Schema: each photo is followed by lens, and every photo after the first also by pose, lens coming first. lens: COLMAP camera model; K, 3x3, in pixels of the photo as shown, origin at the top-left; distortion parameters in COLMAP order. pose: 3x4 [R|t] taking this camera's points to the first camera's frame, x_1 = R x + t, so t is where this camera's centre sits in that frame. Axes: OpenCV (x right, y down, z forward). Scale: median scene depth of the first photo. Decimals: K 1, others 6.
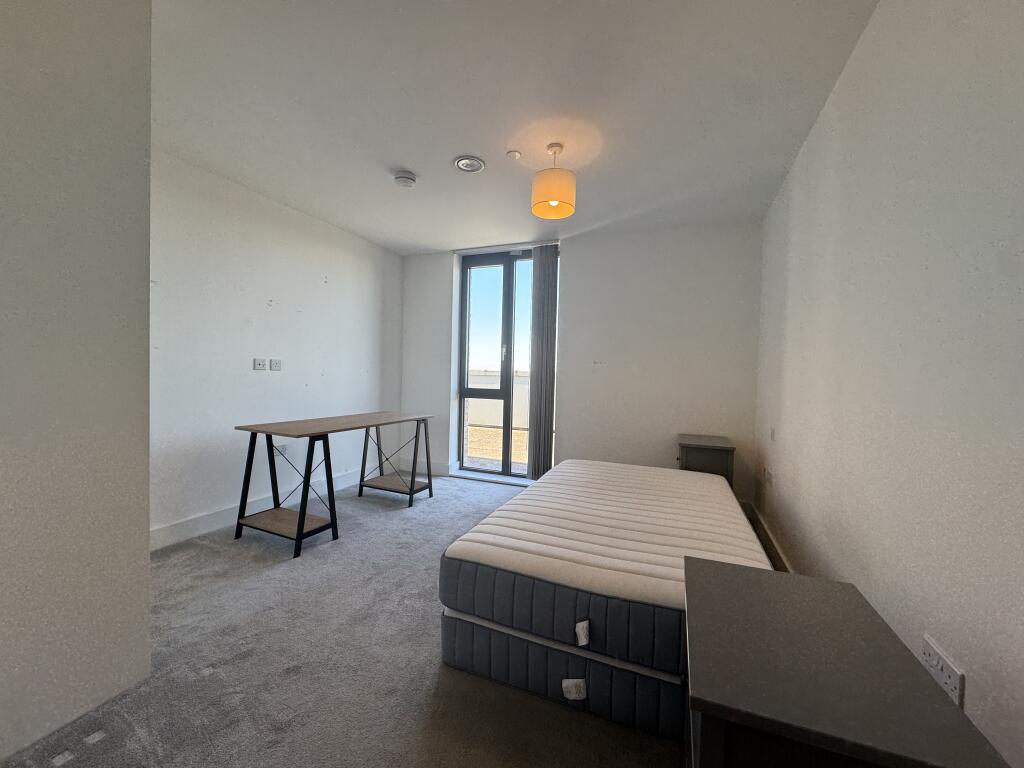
lens RADIAL K [[411.5, 0, 514.2], [0, 411.5, 381.2], [0, 0, 1]] dist [-0.003239, 0.000148]
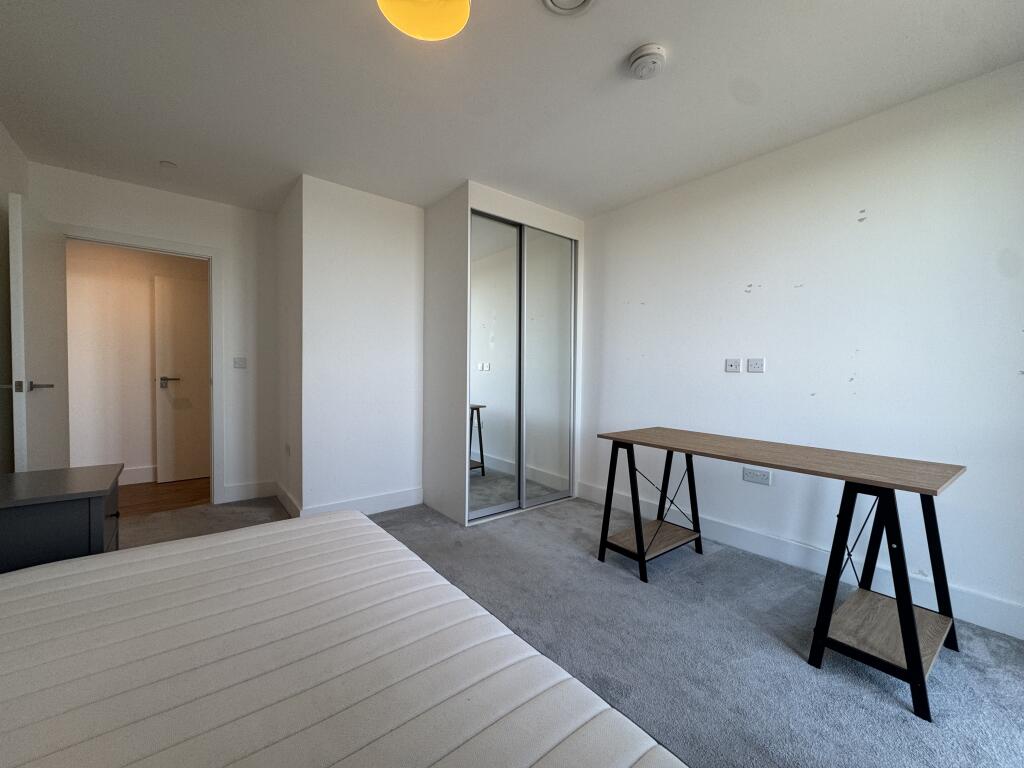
lens RADIAL K [[411.5, 0, 507.9], [0, 411.5, 384.5], [0, 0, 1]] dist [-0.003239, 0.000148]
pose [[-0.494545, -0.007289, -0.869121, 0.372973], [-0.048346, 0.998647, 0.019135, 0.004538], [0.867806, 0.051481, -0.494229, 1.114149]]
